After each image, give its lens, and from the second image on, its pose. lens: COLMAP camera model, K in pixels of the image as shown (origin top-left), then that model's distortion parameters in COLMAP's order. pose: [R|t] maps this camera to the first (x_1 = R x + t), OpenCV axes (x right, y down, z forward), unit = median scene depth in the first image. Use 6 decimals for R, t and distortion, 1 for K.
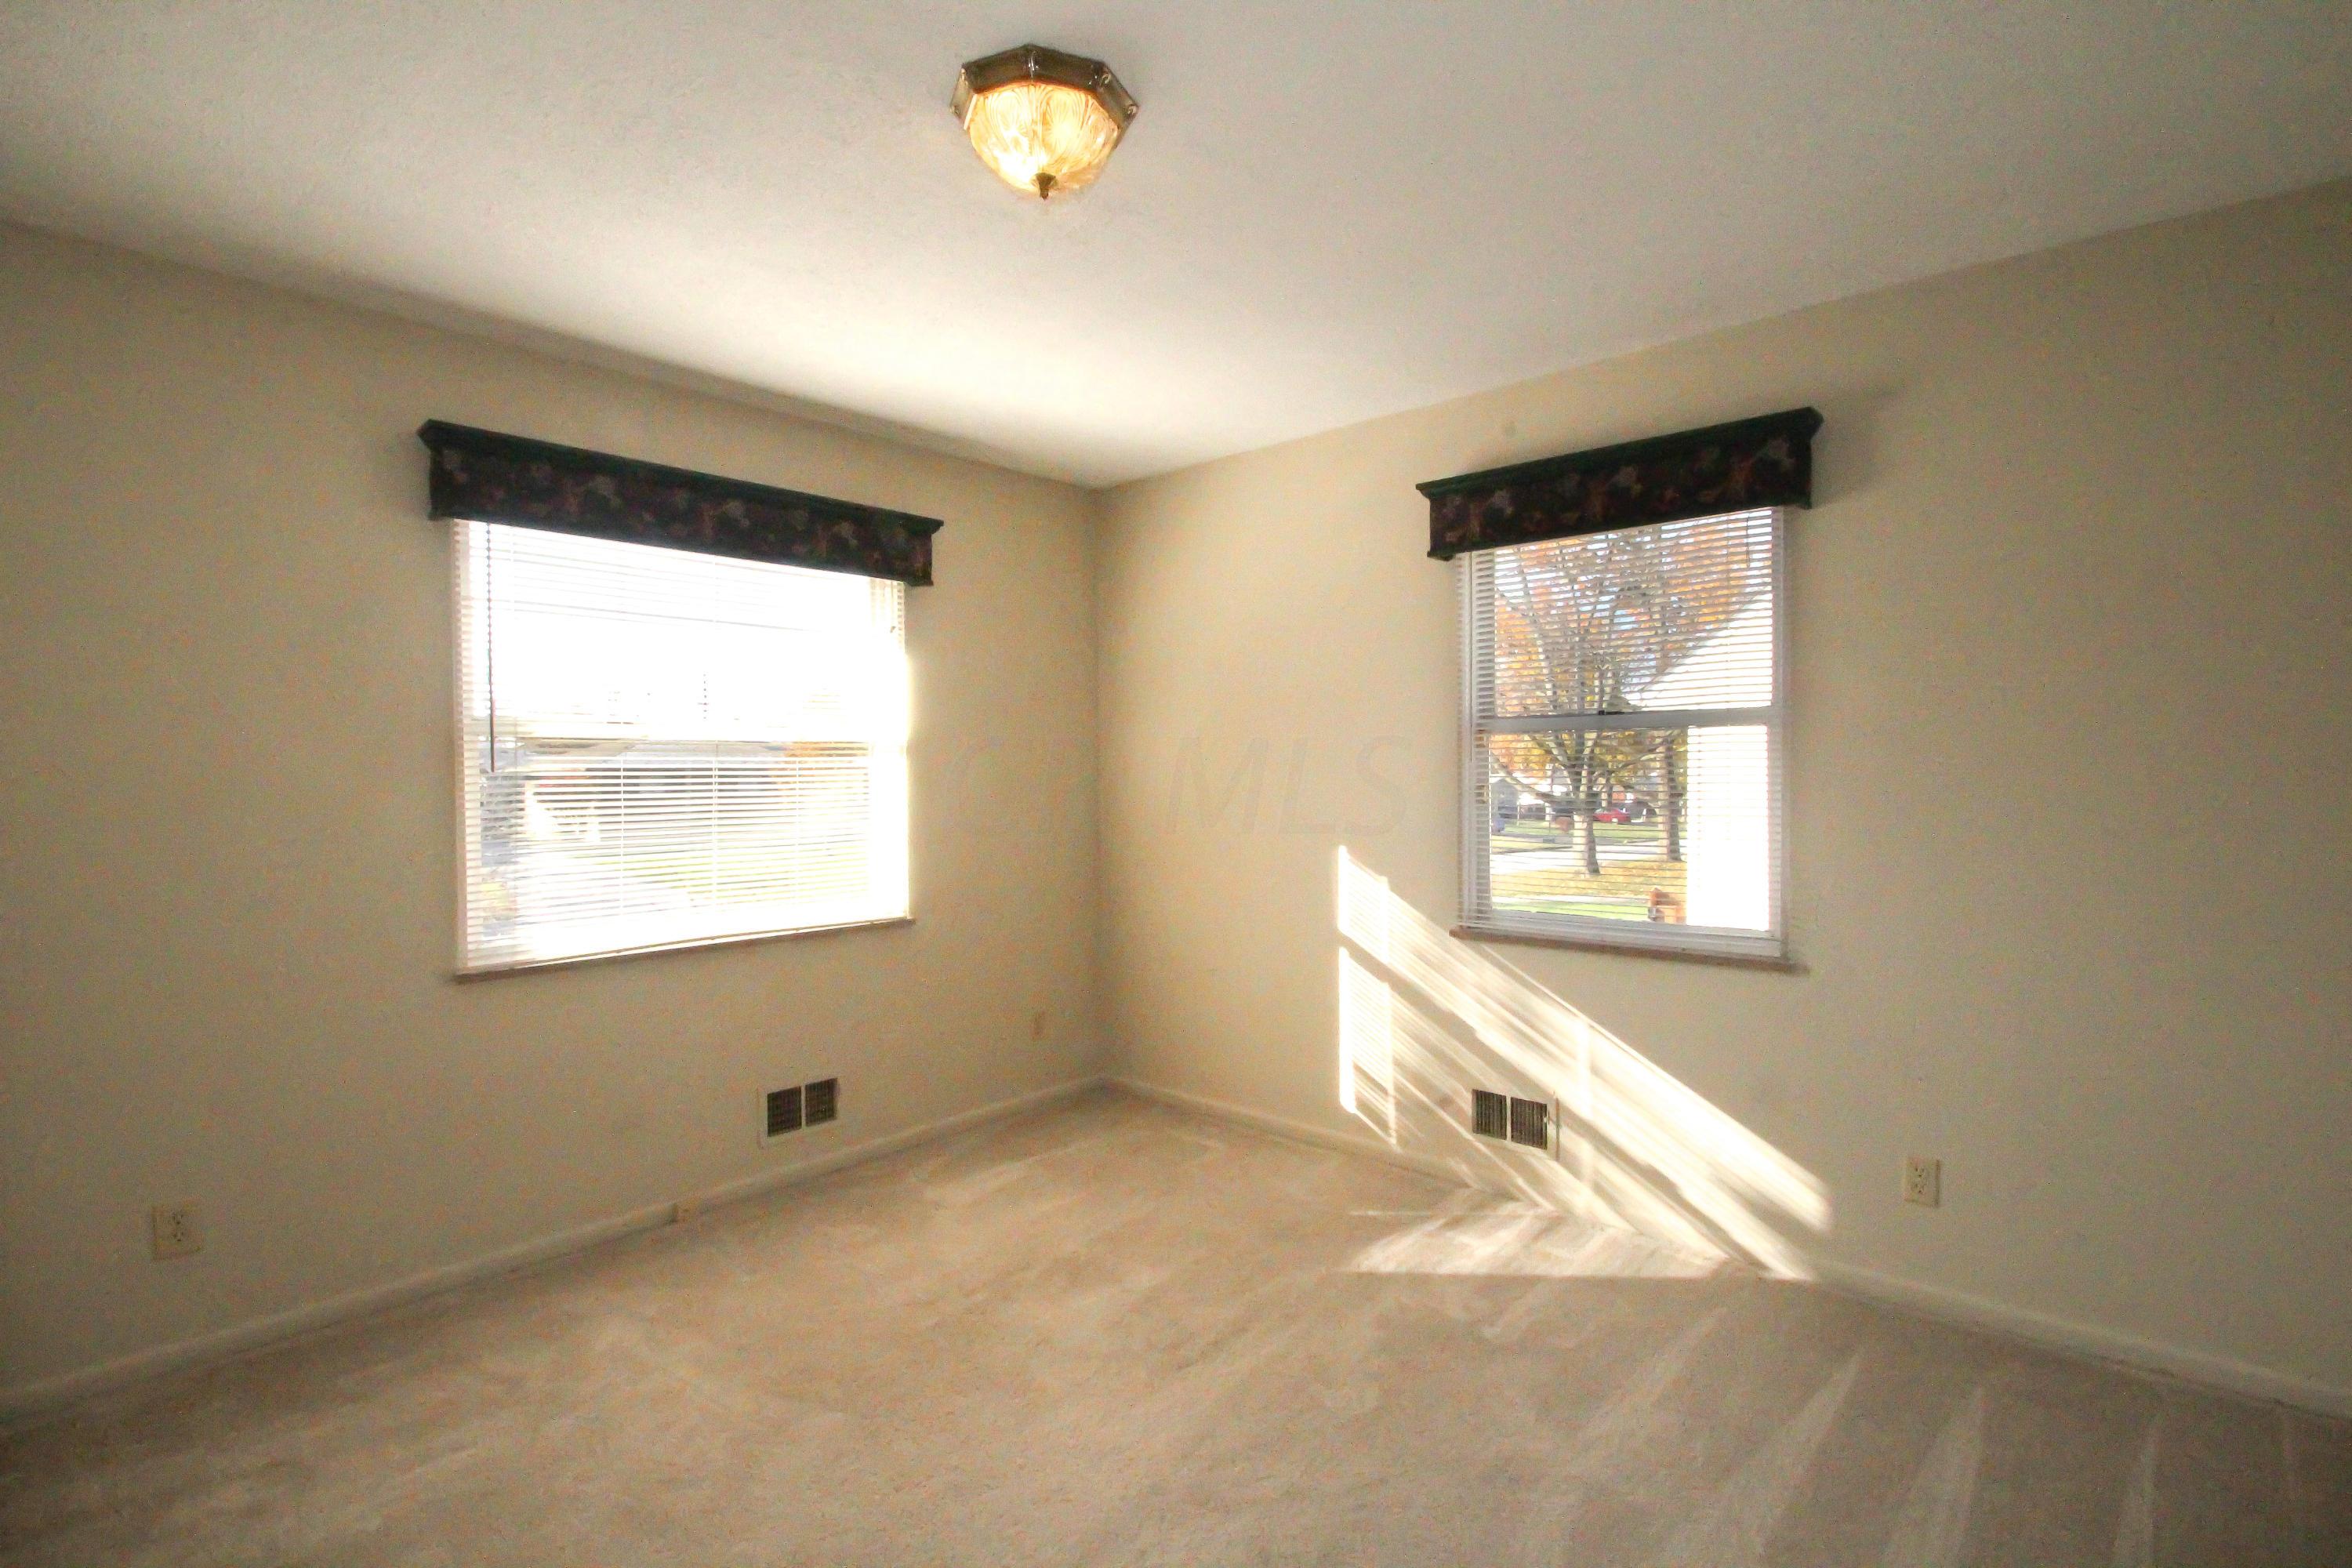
lens RADIAL K [[1077.0, 0, 1189.9], [0, 1077.0, 780.2], [0, 0, 1]] dist [0.001904, -0.009336]
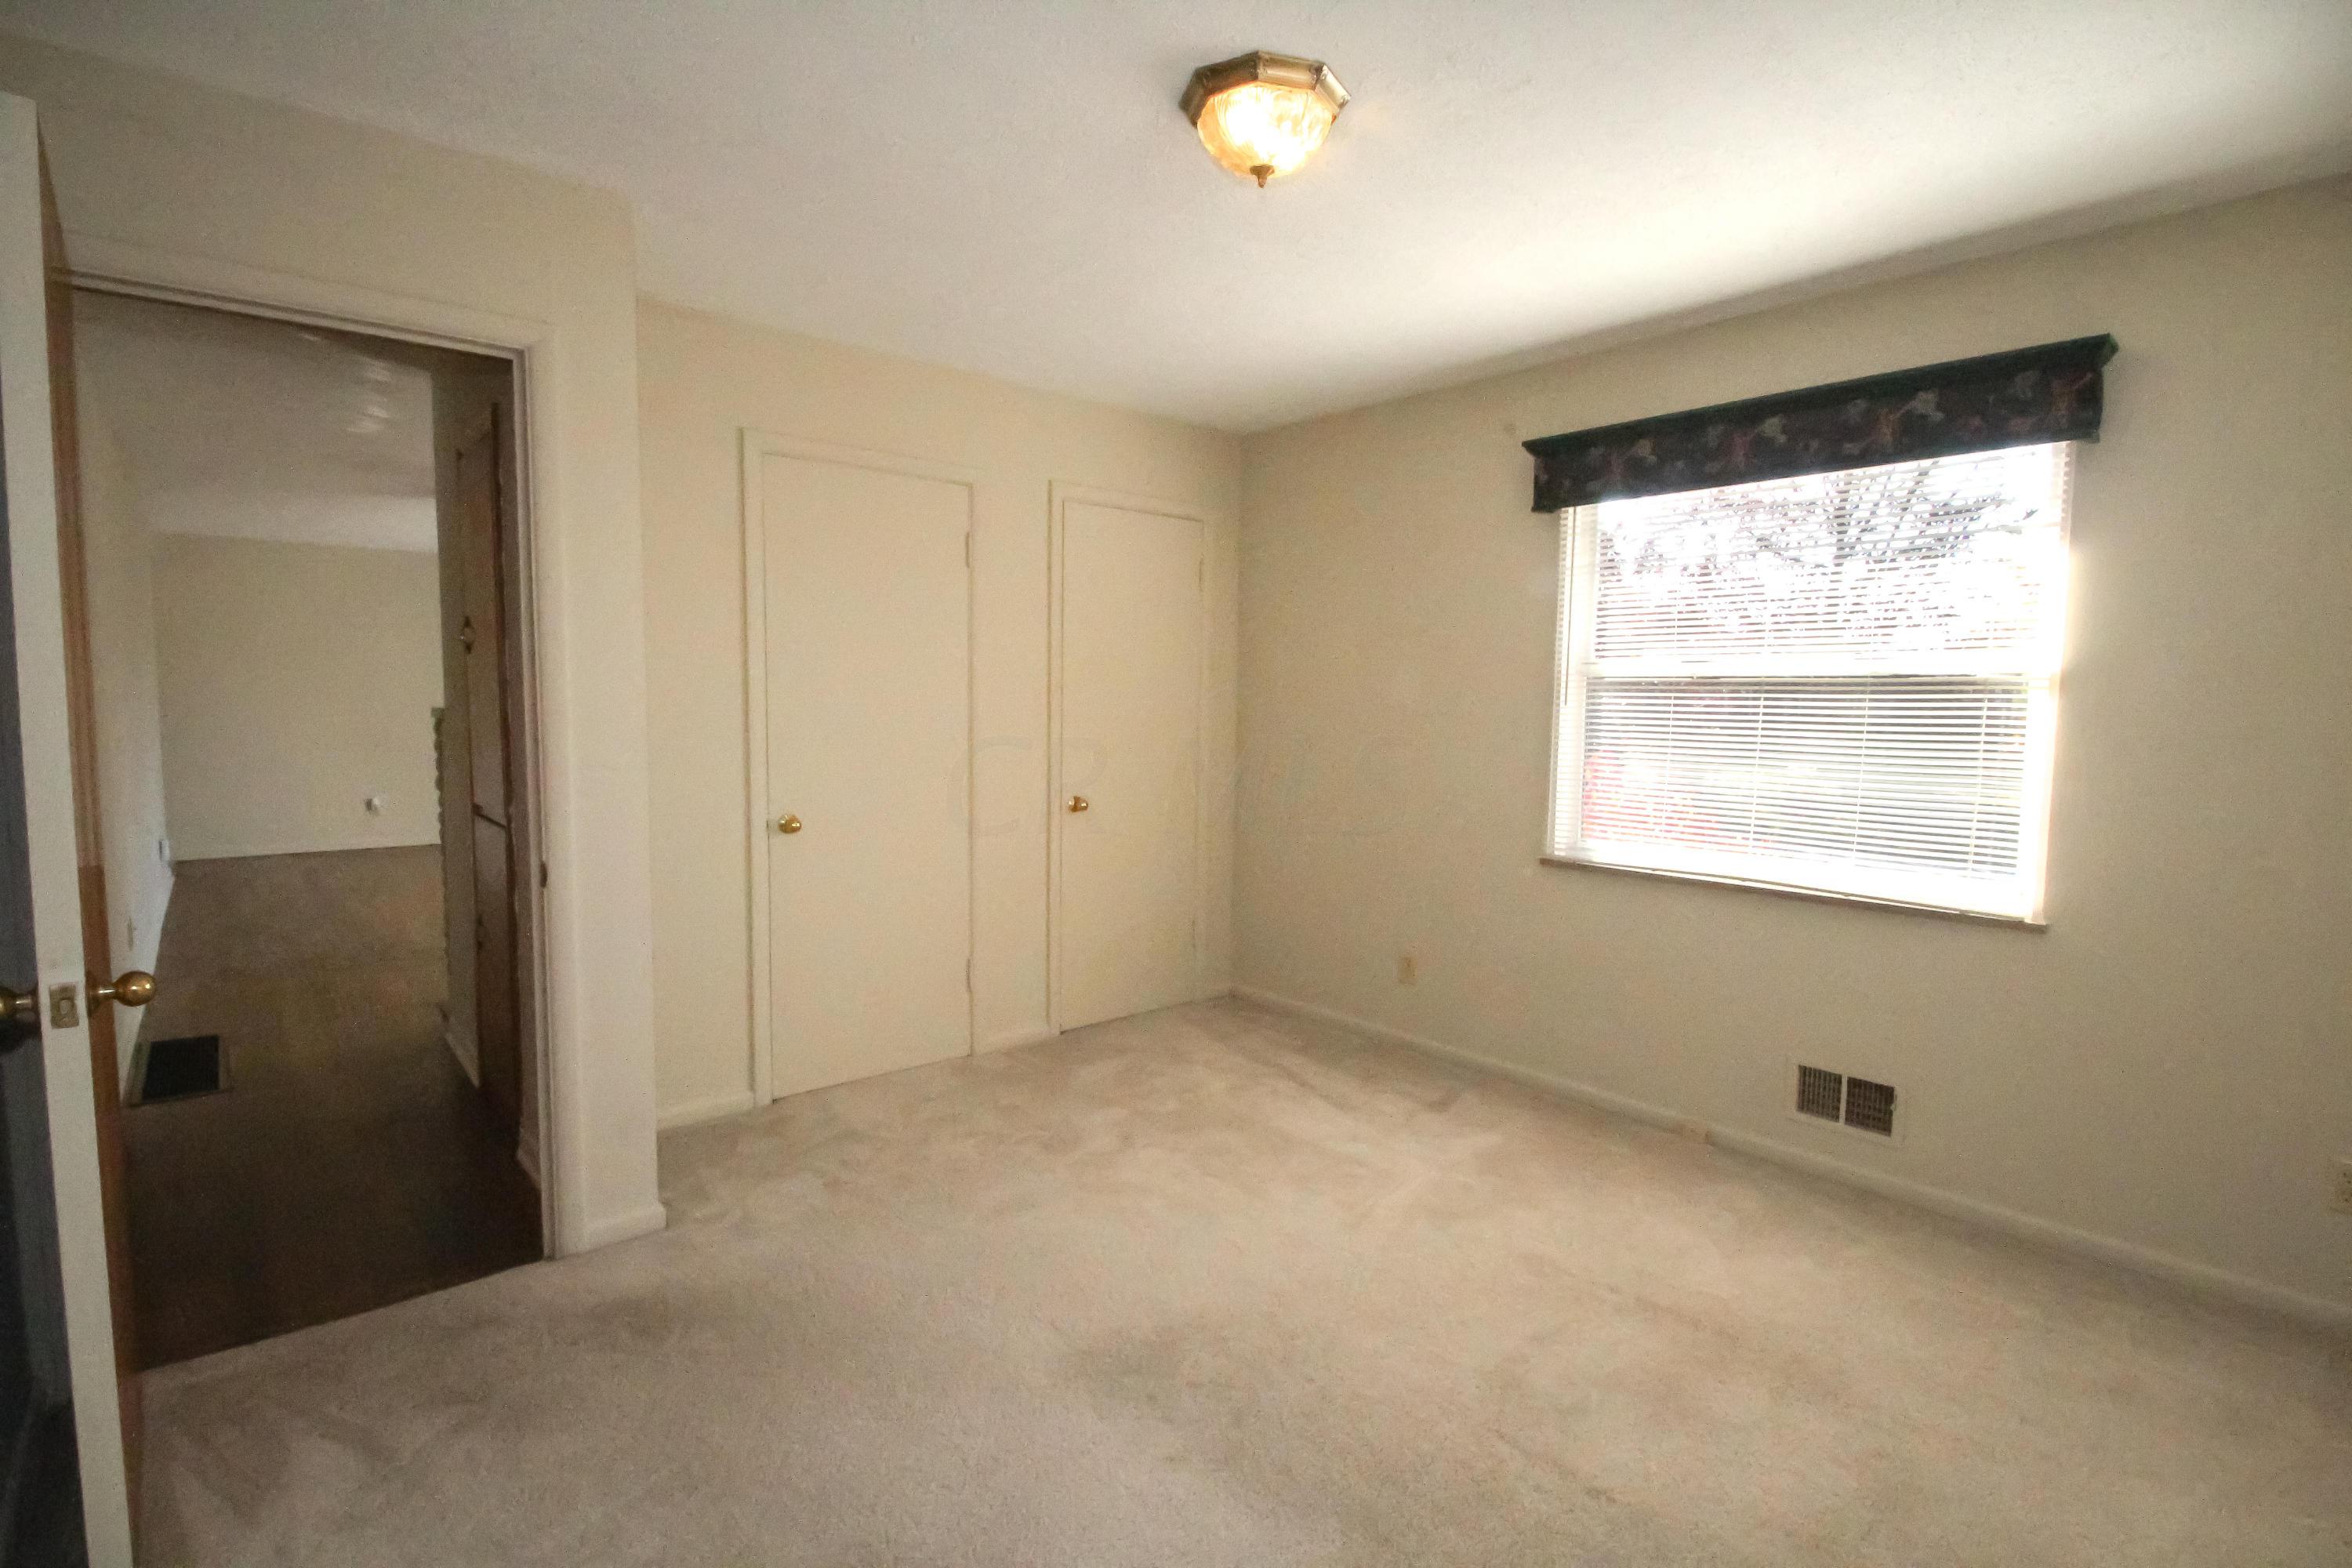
lens RADIAL K [[1077.0, 0, 1189.9], [0, 1077.0, 780.2], [0, 0, 1]] dist [0.001904, -0.009336]
pose [[-0.120620, 0.072982, -0.990012, 0.577955], [-0.026739, 0.996693, 0.076732, -0.004688], [0.992339, 0.035727, -0.118270, 0.612953]]
